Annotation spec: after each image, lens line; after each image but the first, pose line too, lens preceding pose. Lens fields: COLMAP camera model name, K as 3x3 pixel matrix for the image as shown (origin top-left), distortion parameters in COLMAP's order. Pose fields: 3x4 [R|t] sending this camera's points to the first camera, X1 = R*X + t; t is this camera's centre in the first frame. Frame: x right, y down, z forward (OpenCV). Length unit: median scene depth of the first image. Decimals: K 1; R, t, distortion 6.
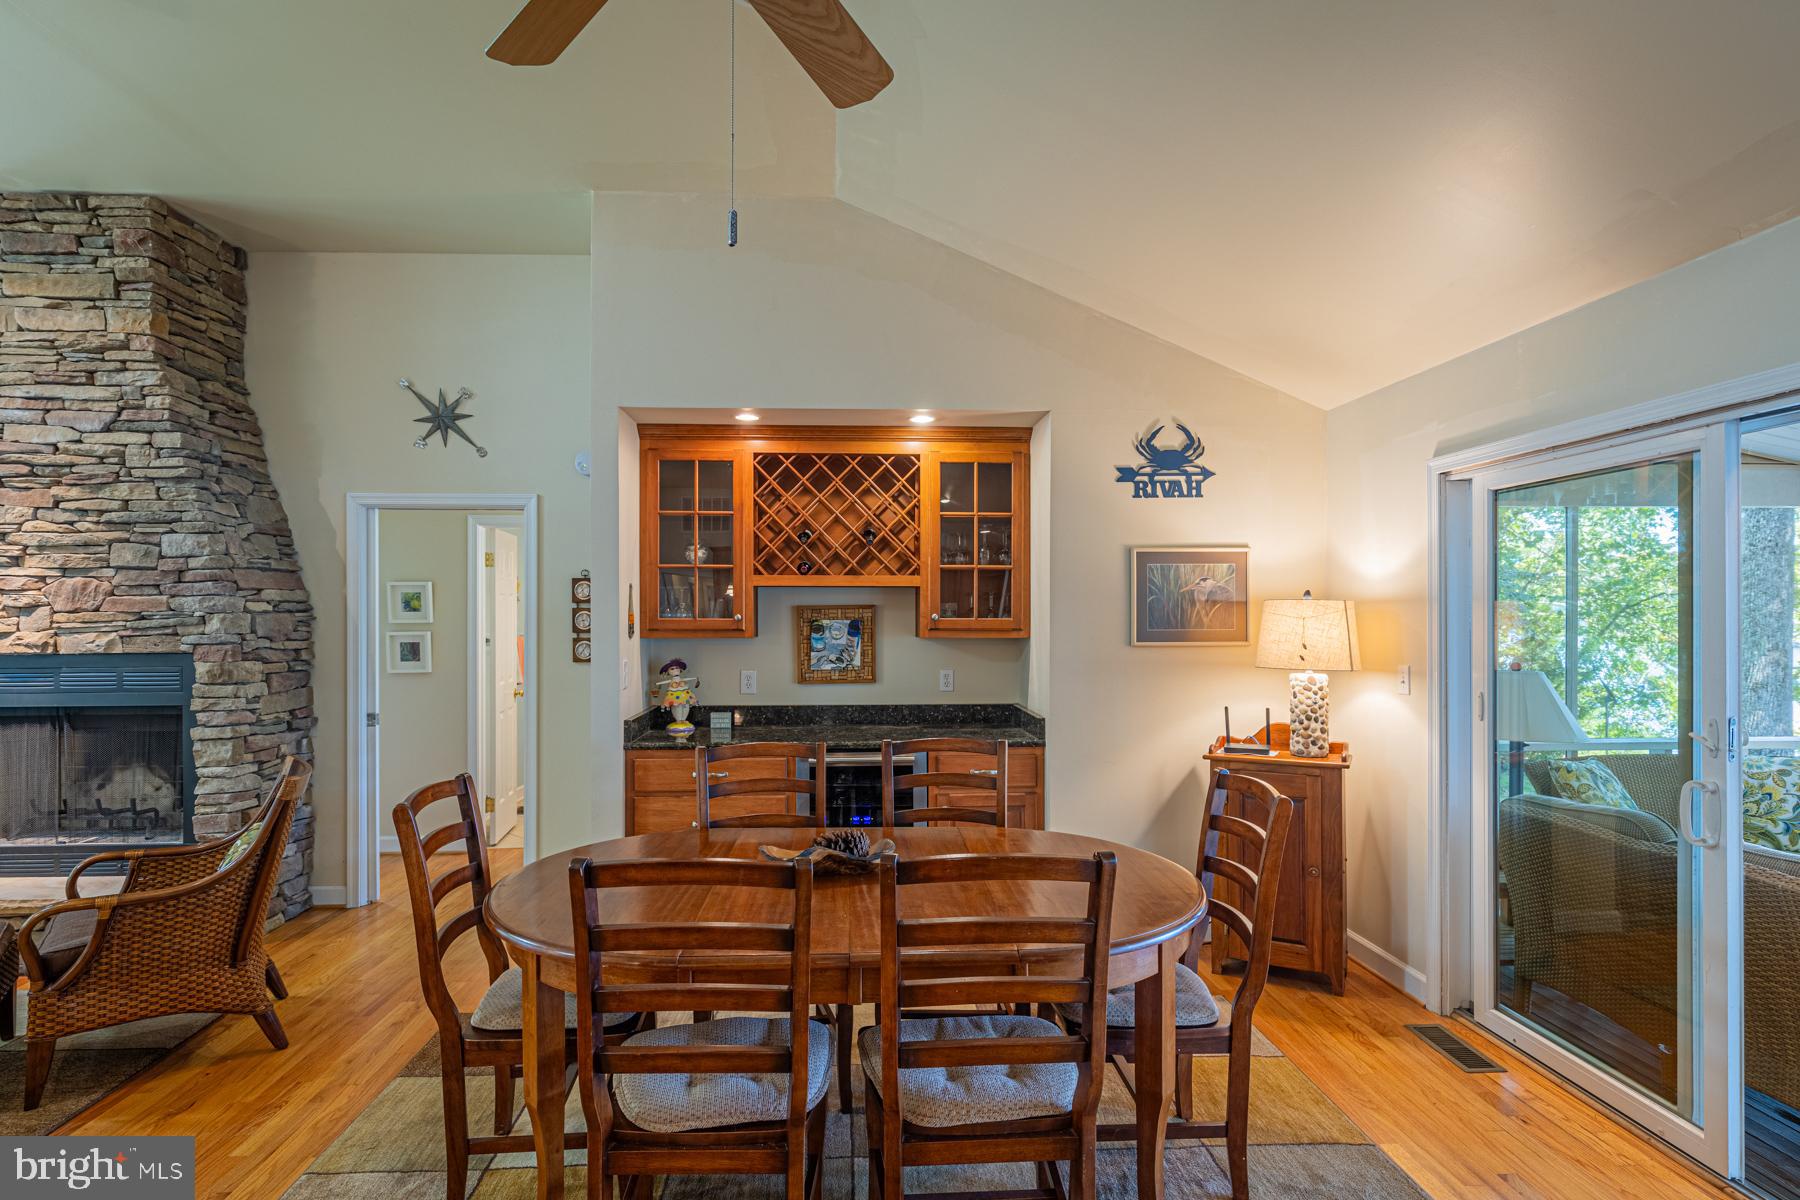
lens RADIAL K [[929.4, 0, 890.8], [0, 929.4, 621.1], [0, 0, 1]] dist [0.001069, -0.001976]
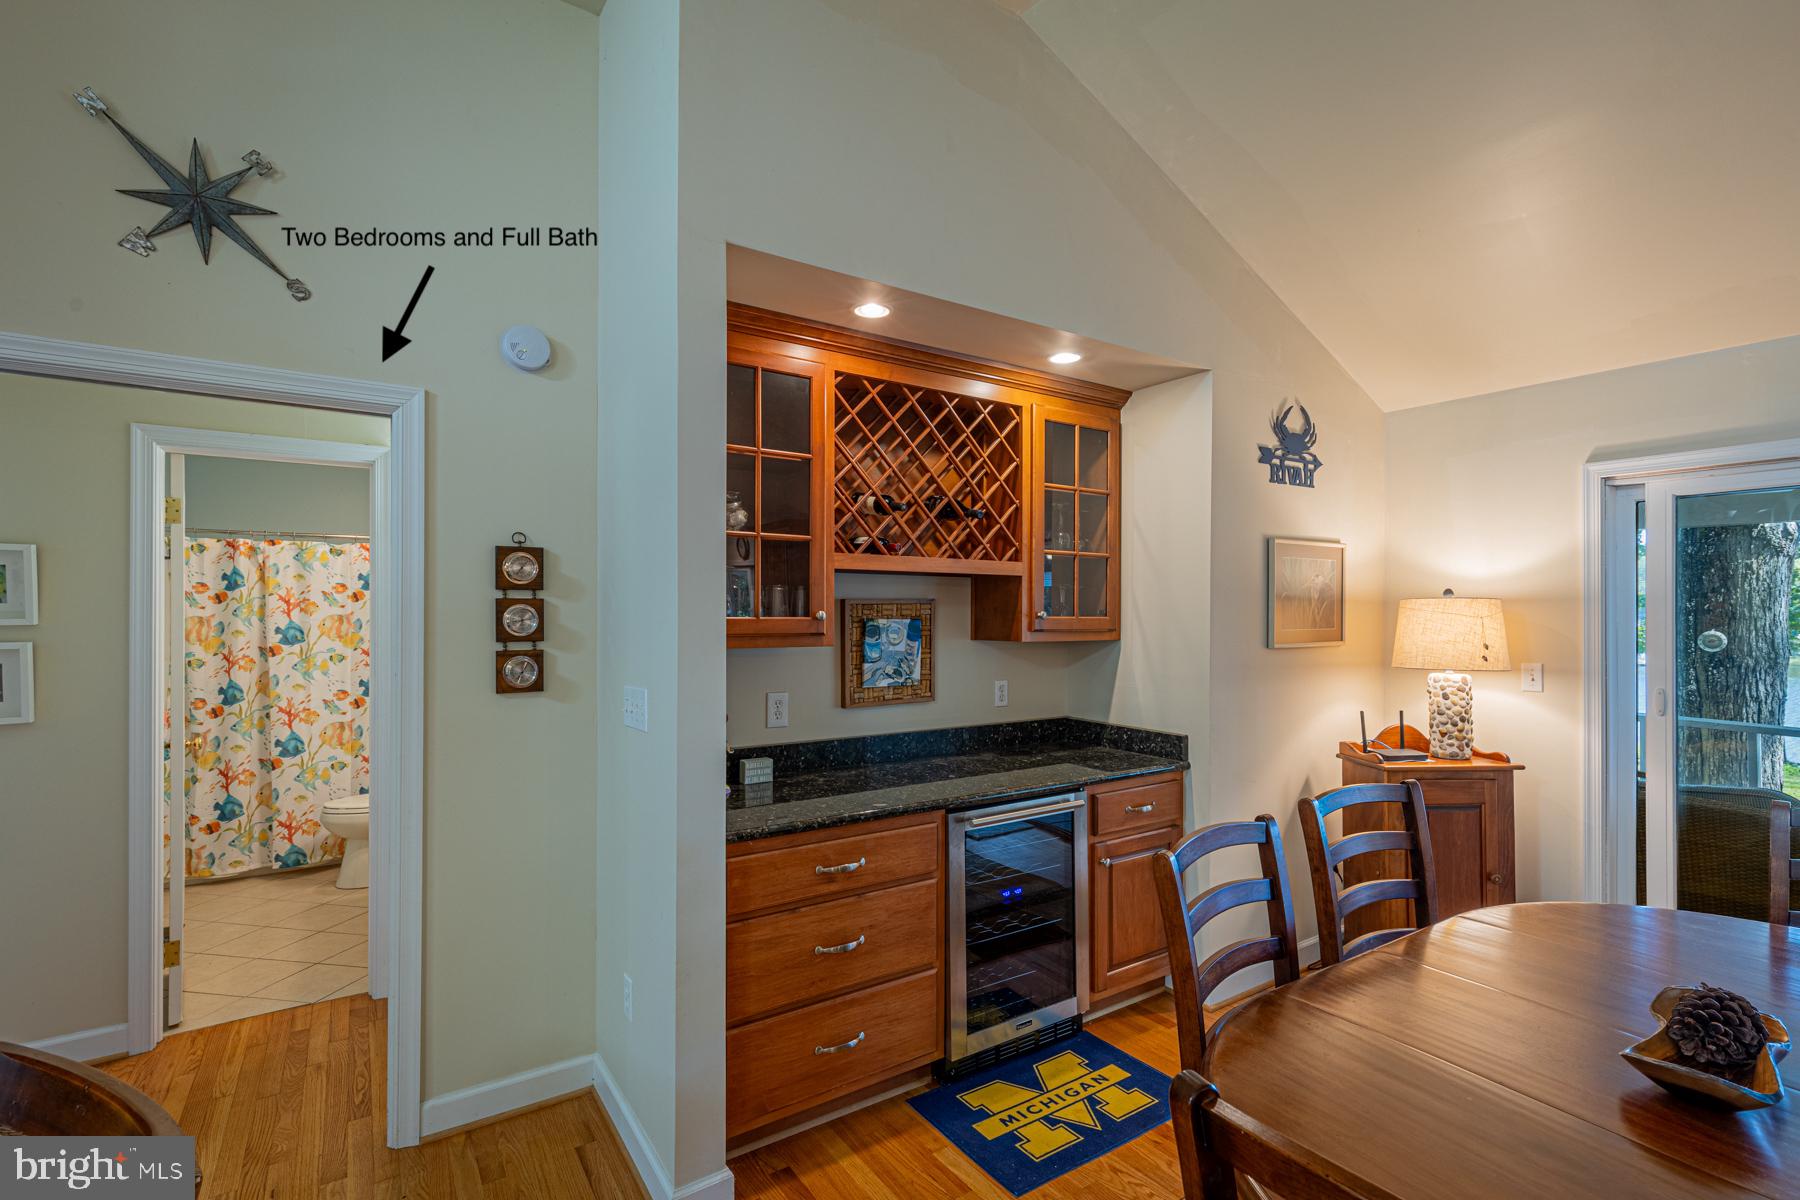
lens RADIAL K [[835.2, 0, 916.0], [0, 835.2, 615.1], [0, 0, 1]] dist [0.009972, -0.003728]
pose [[0.850852, 0.000805, 0.525405, -0.442083], [0.000135, 0.999998, -0.001751, -0.003386], [-0.525406, 0.001561, 0.850850, 0.485565]]
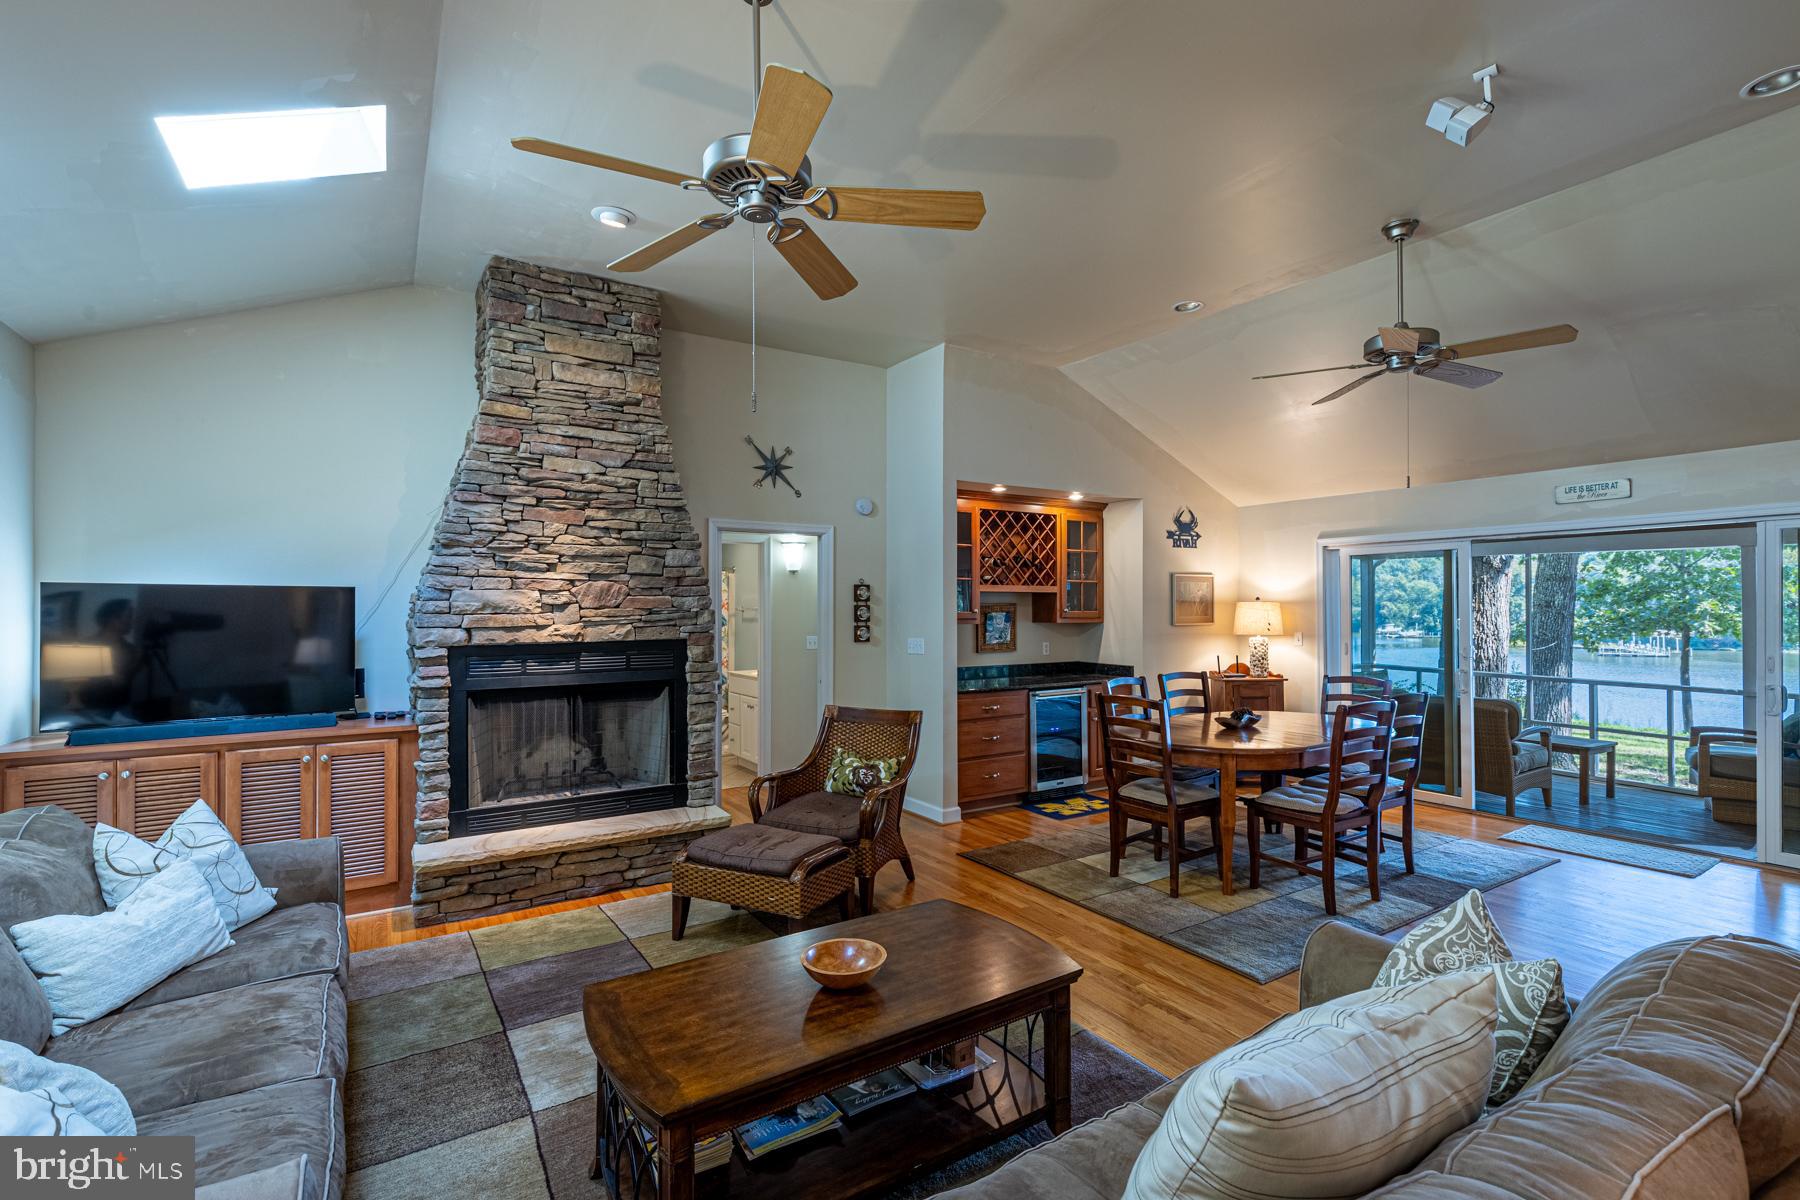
lens RADIAL K [[835.2, 0, 911.7], [0, 835.2, 603.8], [0, 0, 1]] dist [0.009972, -0.003728]
pose [[0.858248, 0.001427, 0.513232, -1.052607], [0.003161, 0.999962, -0.008065, -0.005482], [-0.513225, 0.008544, 0.858212, -0.186113]]
